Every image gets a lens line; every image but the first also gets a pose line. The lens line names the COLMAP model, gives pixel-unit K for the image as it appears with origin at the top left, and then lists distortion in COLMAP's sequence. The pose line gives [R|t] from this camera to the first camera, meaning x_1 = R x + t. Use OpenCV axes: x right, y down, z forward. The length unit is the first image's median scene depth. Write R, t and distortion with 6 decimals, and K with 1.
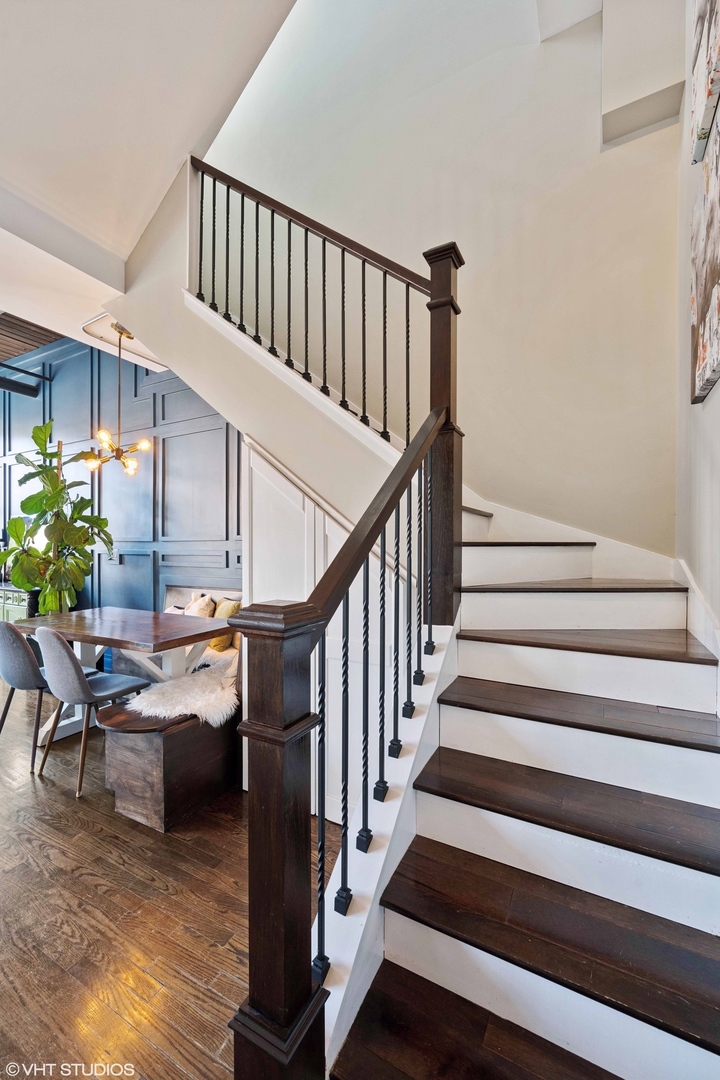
lens RADIAL K [[431.0, 0, 363.3], [0, 431.0, 544.4], [0, 0, 1]] dist [-0.000539, 0.000321]
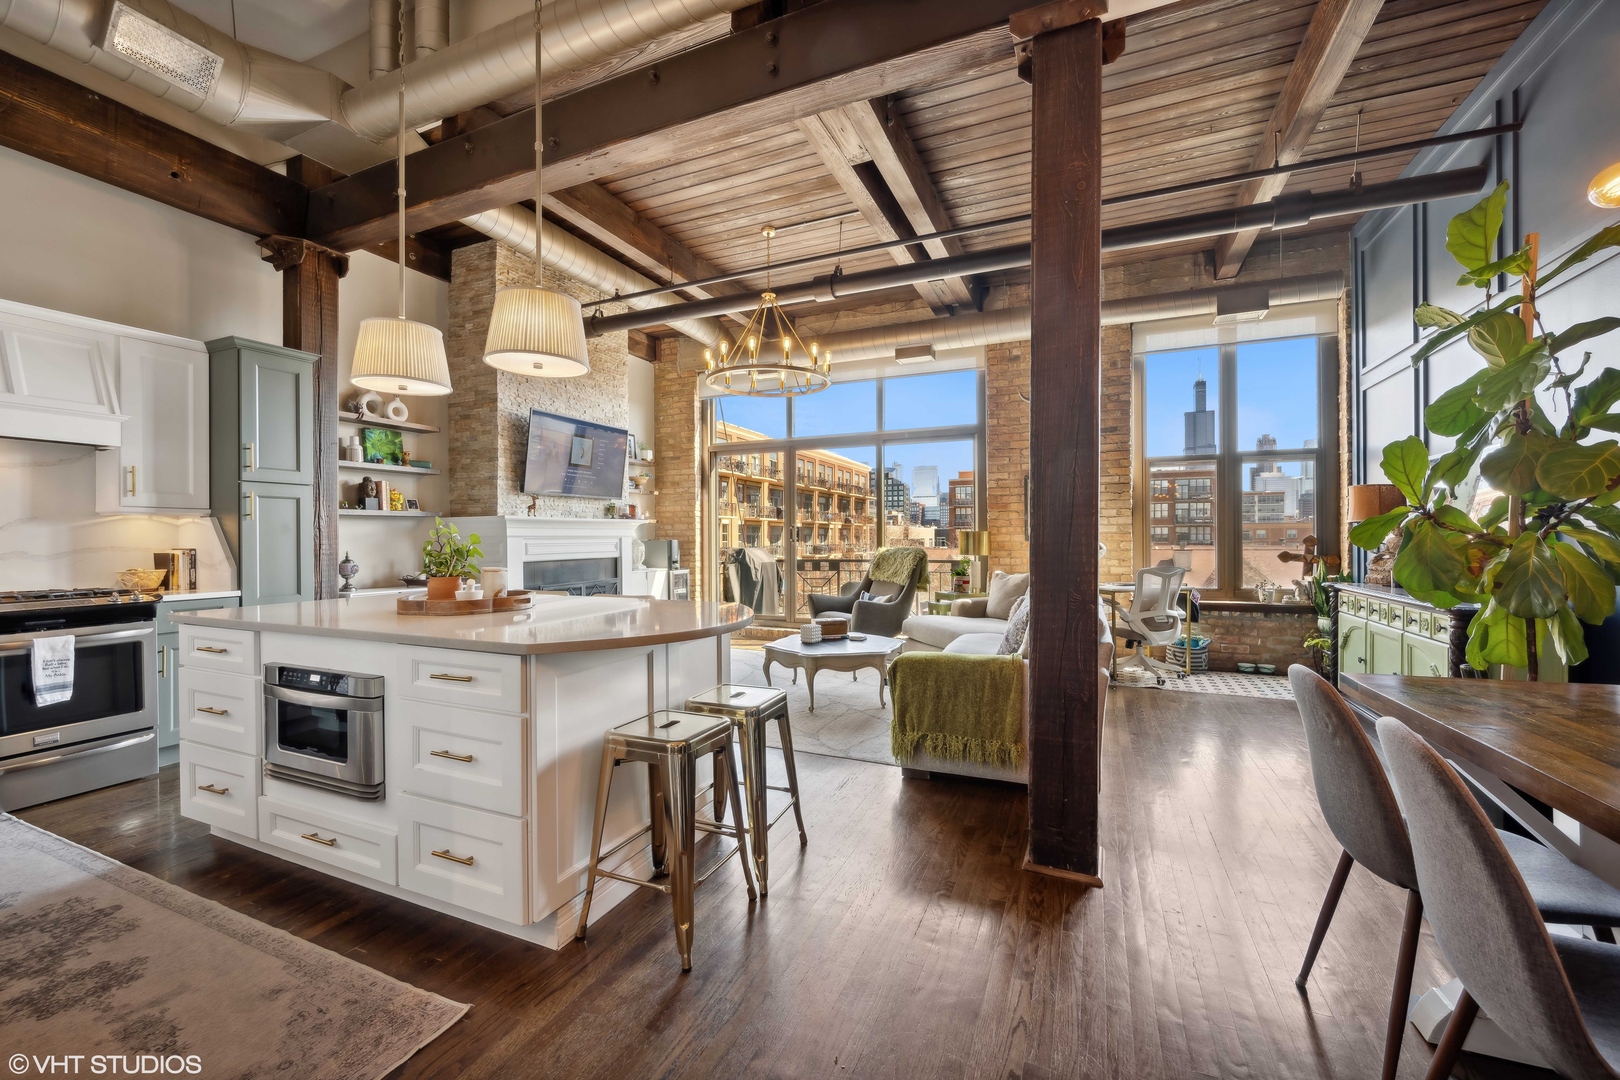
lens RADIAL K [[646.6, 0, 809.5], [0, 646.6, 534.9], [0, 0, 1]] dist [-0.000539, 0.000321]
pose [[0.079351, -0.002597, -0.996843, -0.171972], [0.002267, 0.999994, -0.002424, 0.032224], [0.996844, -0.002068, 0.079357, 0.300247]]
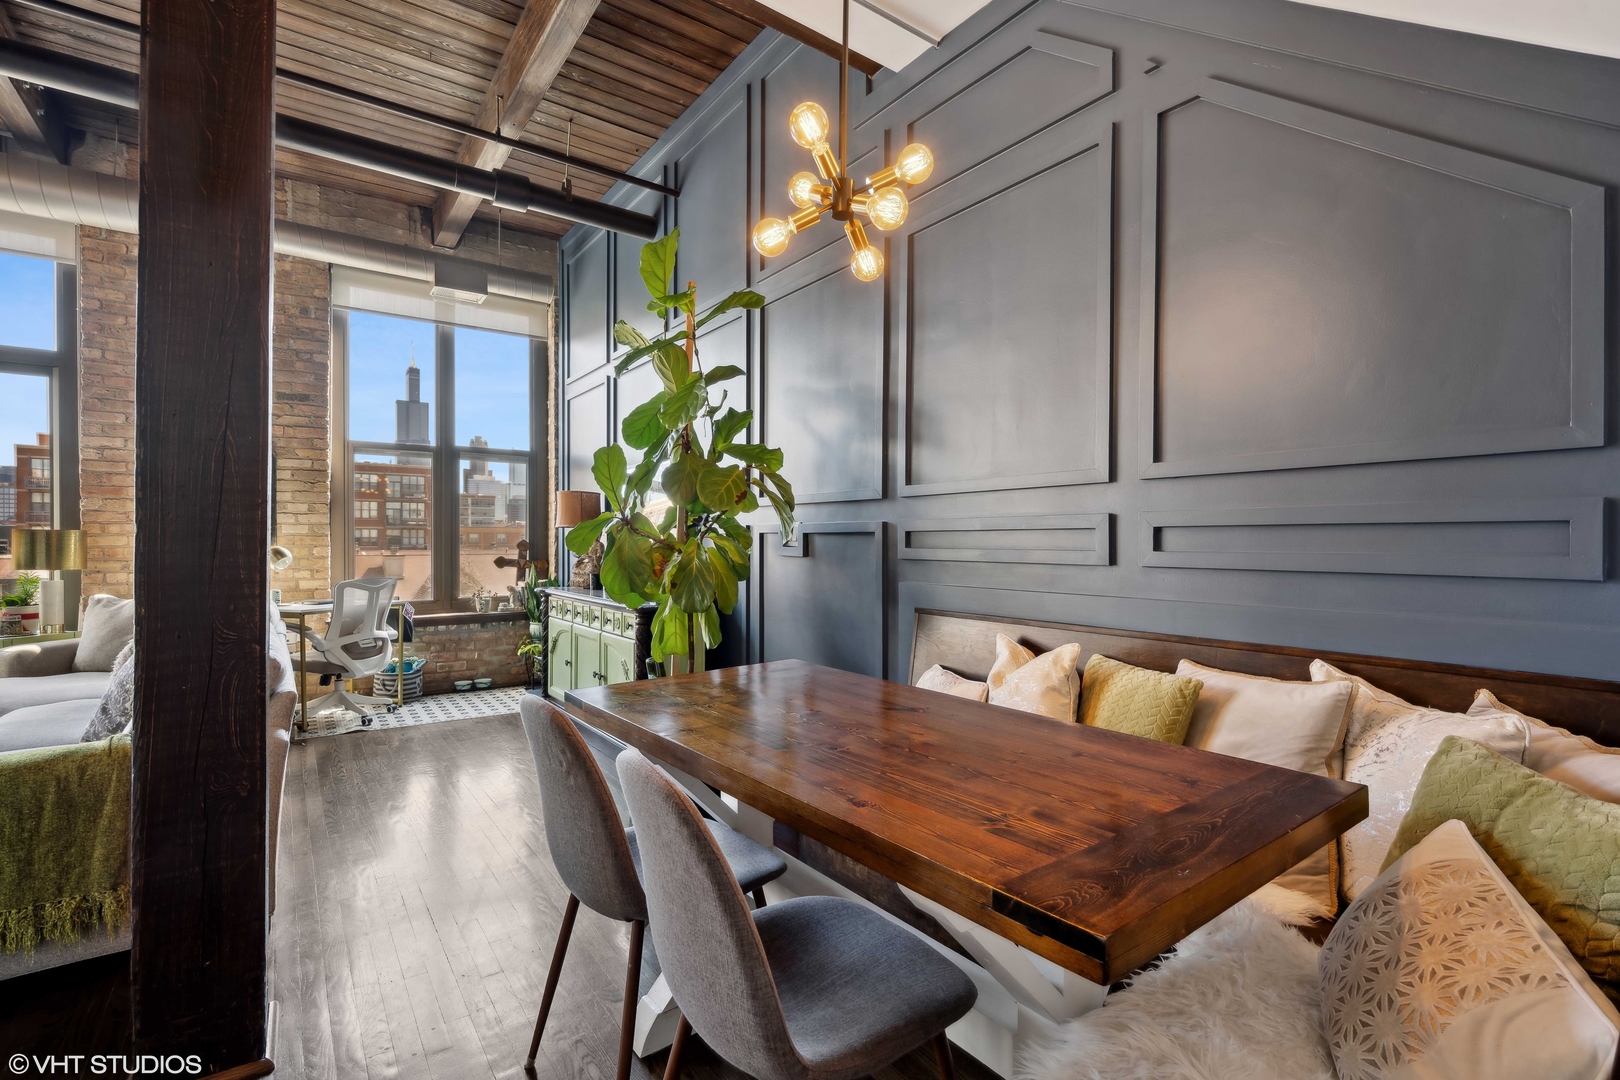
lens RADIAL K [[739.9, 0, 804.2], [0, 739.9, 545.4], [0, 0, 1]] dist [-0.001874, -0.000932]
pose [[0.895523, 0.006471, -0.444969, -0.247632], [-0.004133, 0.999972, 0.006225, 0.032102], [0.444996, -0.003736, 0.895525, 0.352172]]
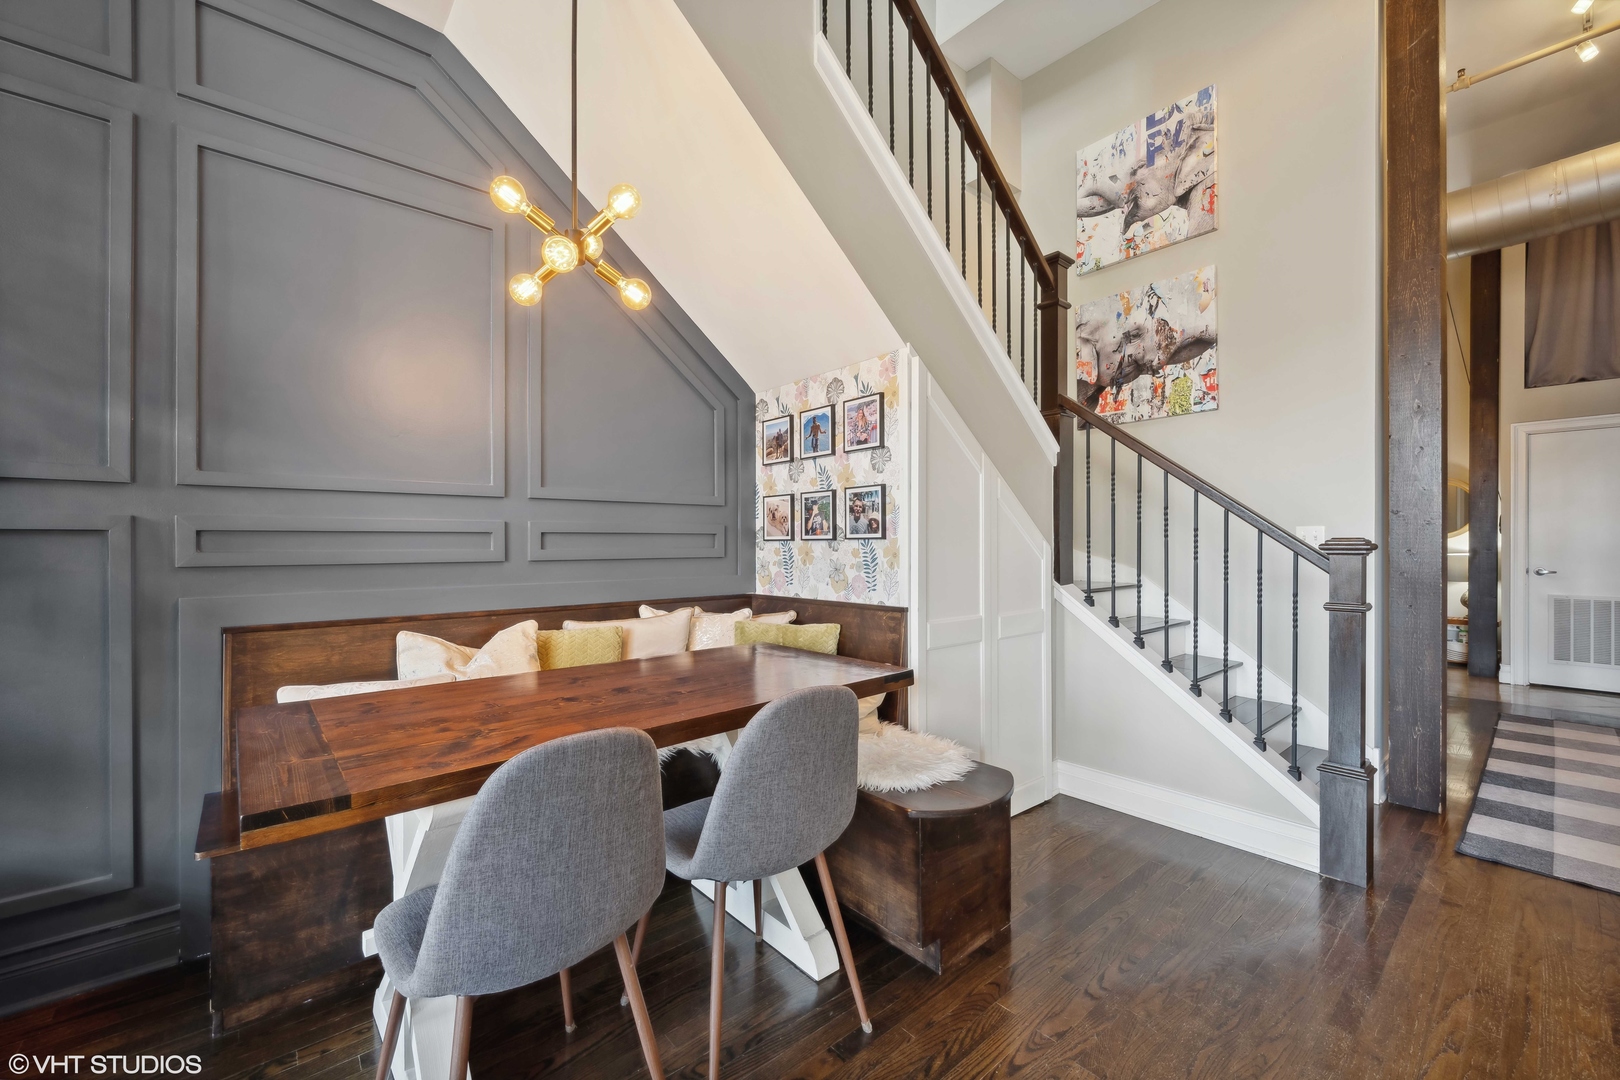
lens RADIAL K [[642.6, 0, 814.6], [0, 642.6, 544.6], [0, 0, 1]] dist [-0.001691, 0.000057]
pose [[0.358498, -0.002458, 0.933527, -0.720879], [0.001591, 0.999997, 0.002022, 0.032750], [-0.933529, 0.000761, 0.358501, 0.435891]]
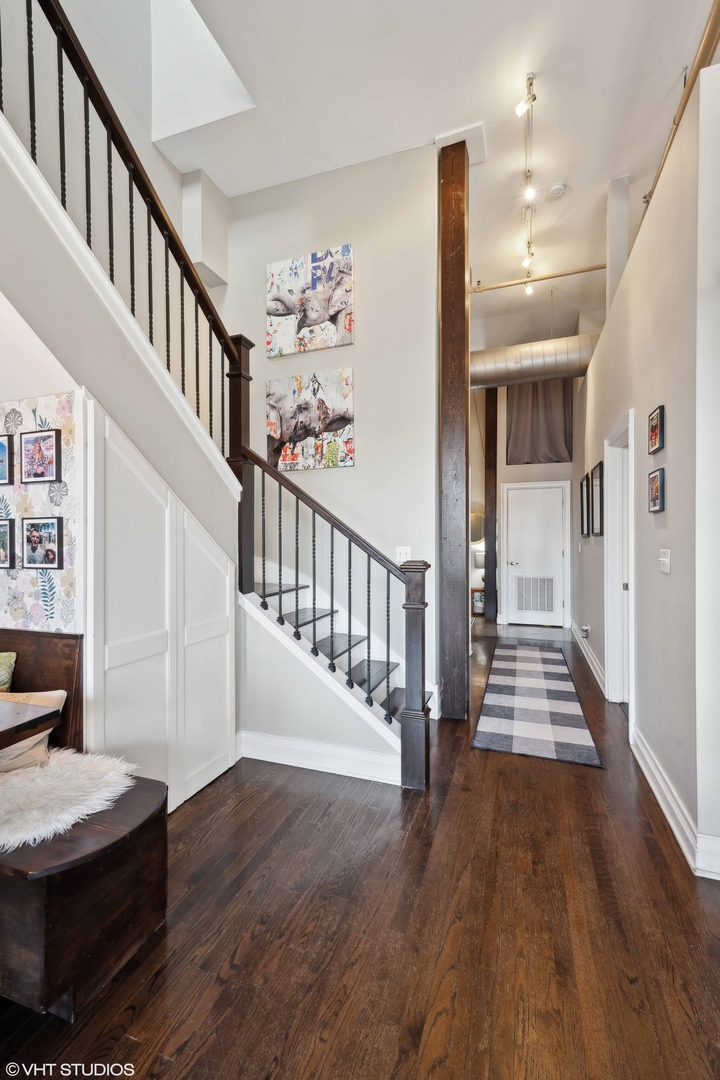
lens RADIAL K [[457.4, 0, 355.1], [0, 457.4, 539.4], [0, 0, 1]] dist [0.015879, -0.000099]
pose [[-0.140917, -0.000246, 0.990021, -0.627148], [0.002182, 0.999997, 0.000559, 0.000566], [-0.990019, 0.002239, -0.140916, 0.369667]]
